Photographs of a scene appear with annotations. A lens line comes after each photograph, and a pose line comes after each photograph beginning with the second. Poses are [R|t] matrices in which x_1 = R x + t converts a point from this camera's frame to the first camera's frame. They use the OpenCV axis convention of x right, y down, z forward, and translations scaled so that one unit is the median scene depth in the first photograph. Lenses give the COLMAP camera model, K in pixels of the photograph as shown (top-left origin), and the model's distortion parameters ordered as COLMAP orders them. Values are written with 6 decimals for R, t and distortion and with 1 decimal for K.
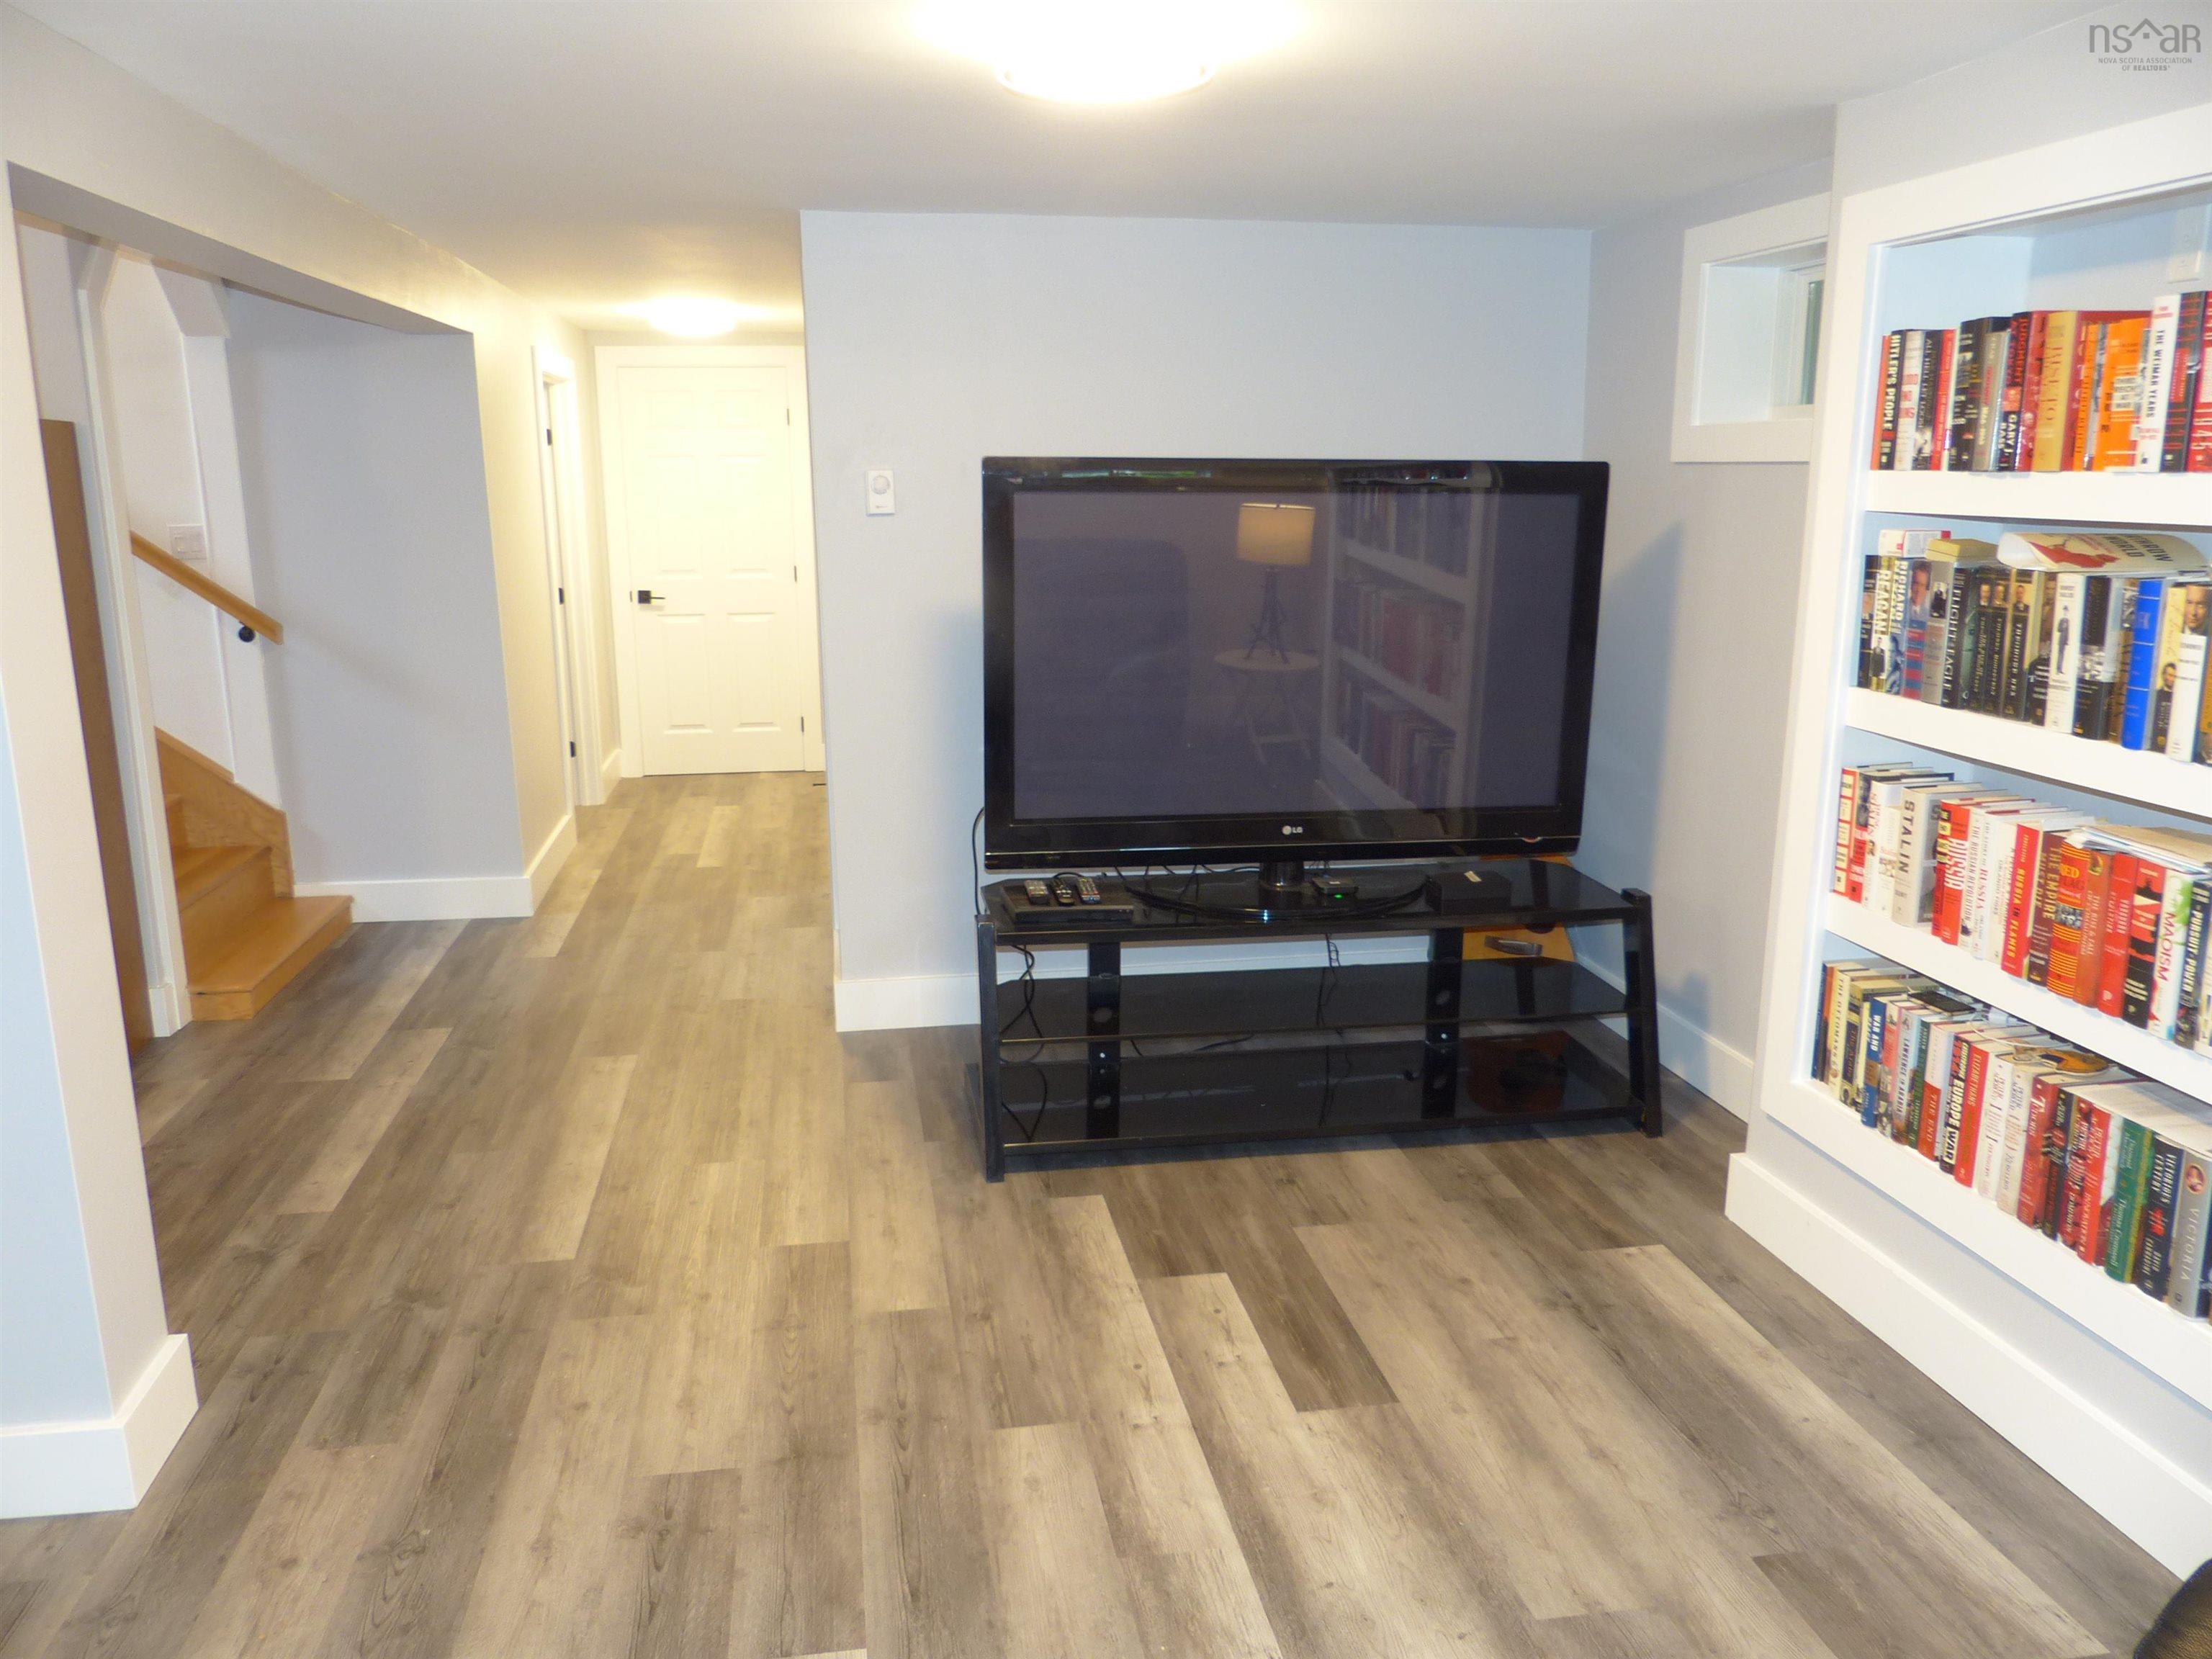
lens RADIAL K [[1667.9, 0, 1098.9], [0, 1667.9, 824.6], [0, 0, 1]] dist [-0.033440, 0.031102]
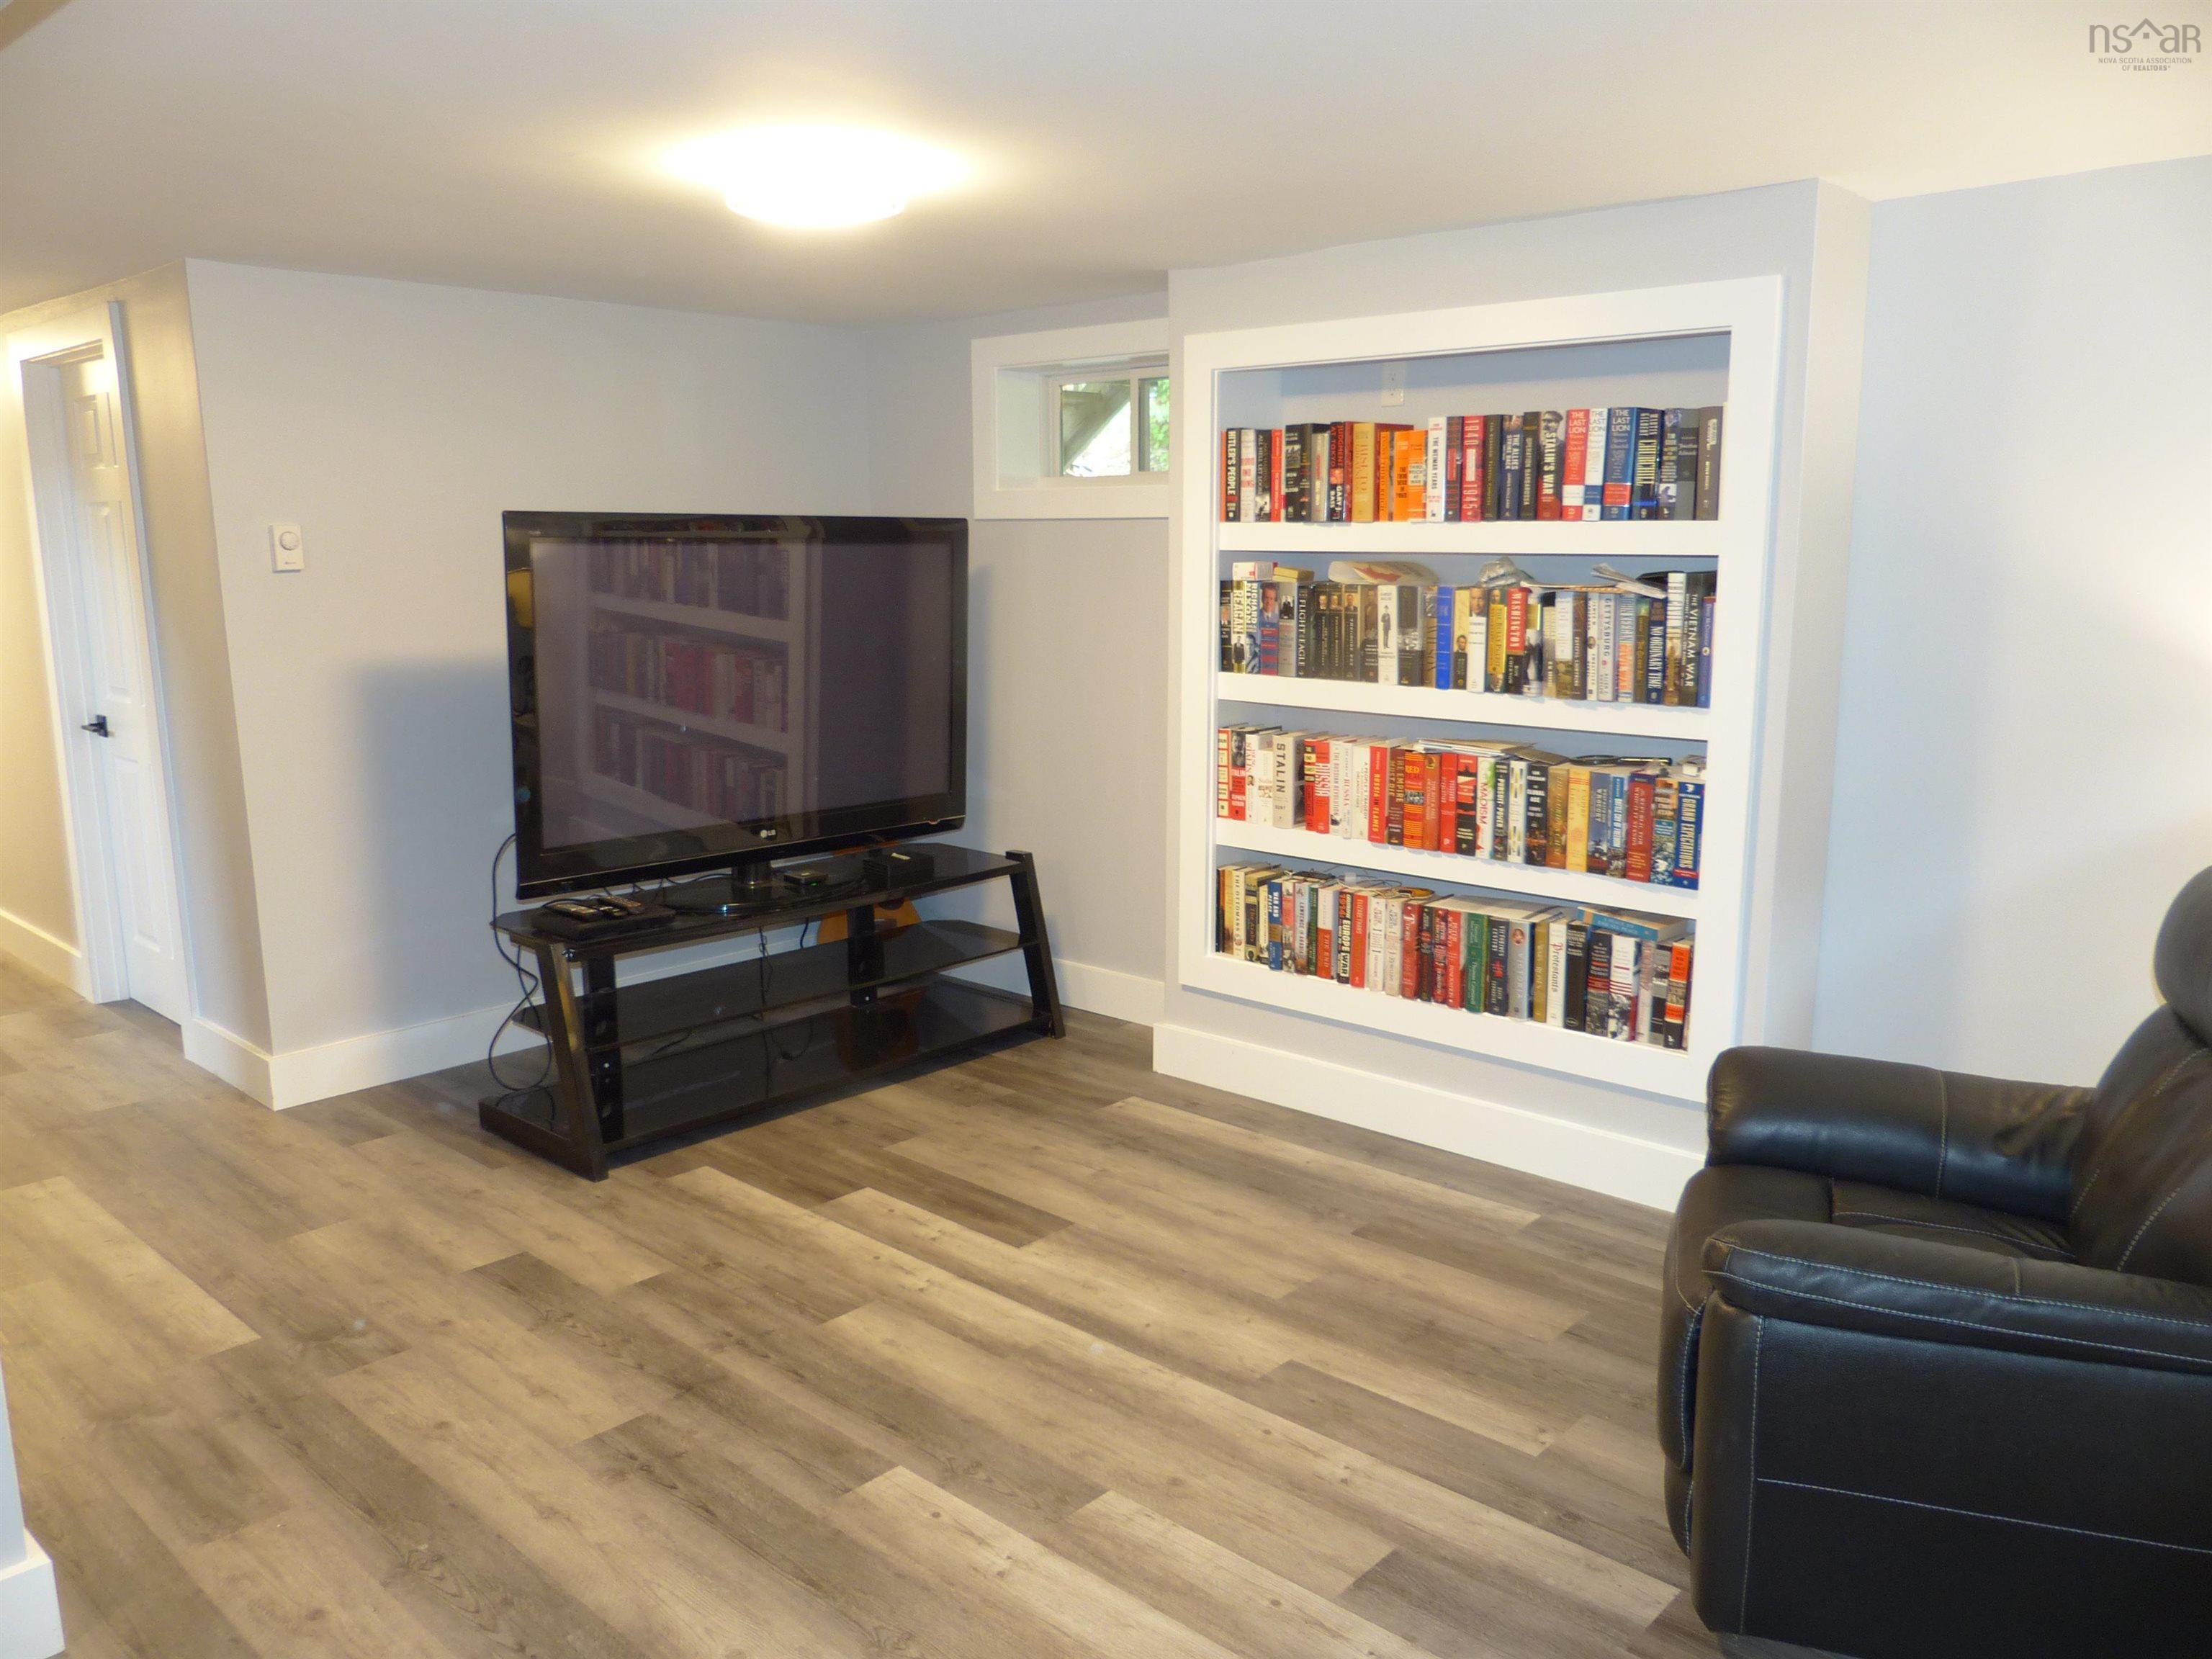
lens RADIAL K [[1667.9, 0, 1102.8], [0, 1667.9, 815.8], [0, 0, 1]] dist [-0.033440, 0.031102]
pose [[0.788689, -0.103327, 0.606048, -0.526108], [0.129415, 0.991590, 0.000643, 0.027324], [-0.601017, 0.077925, 0.795428, -0.081046]]
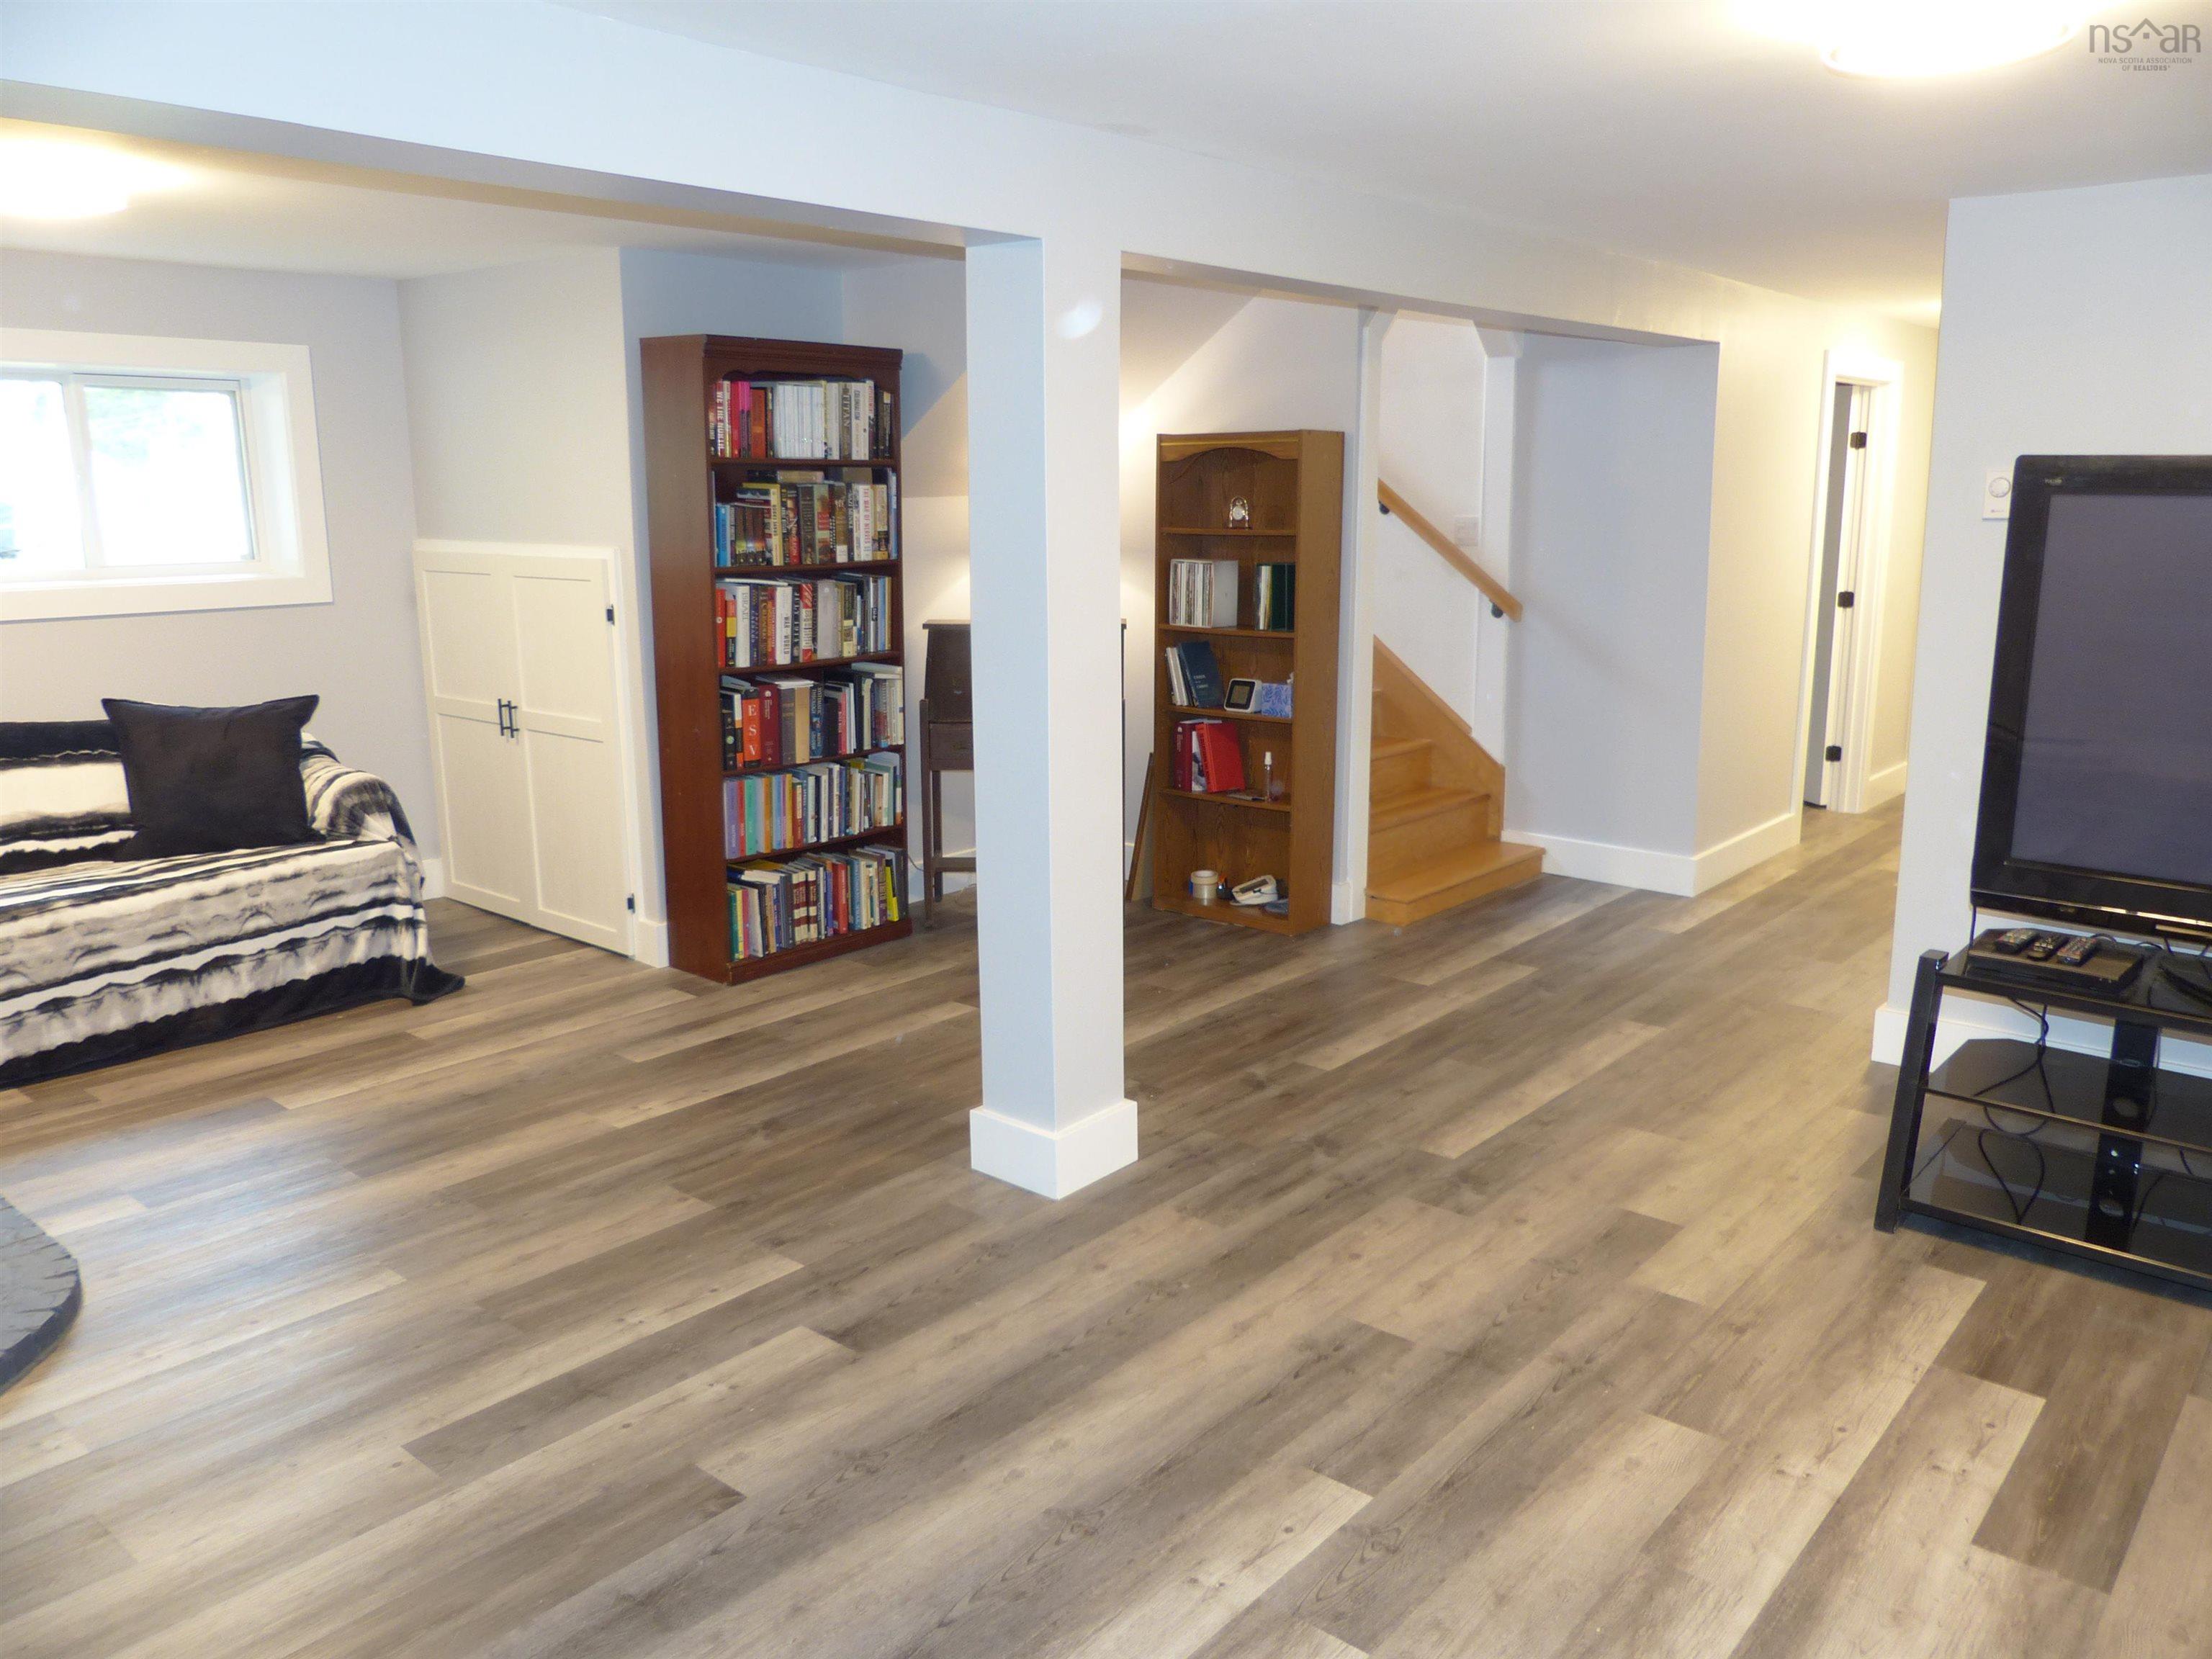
lens RADIAL K [[1667.9, 0, 1112.5], [0, 1667.9, 825.6], [0, 0, 1]] dist [-0.033440, 0.031102]
pose [[0.649837, 0.155639, -0.743968, 0.380238], [-0.157685, 0.985121, 0.068356, -0.006024], [0.743537, 0.072892, 0.664710, 0.052985]]
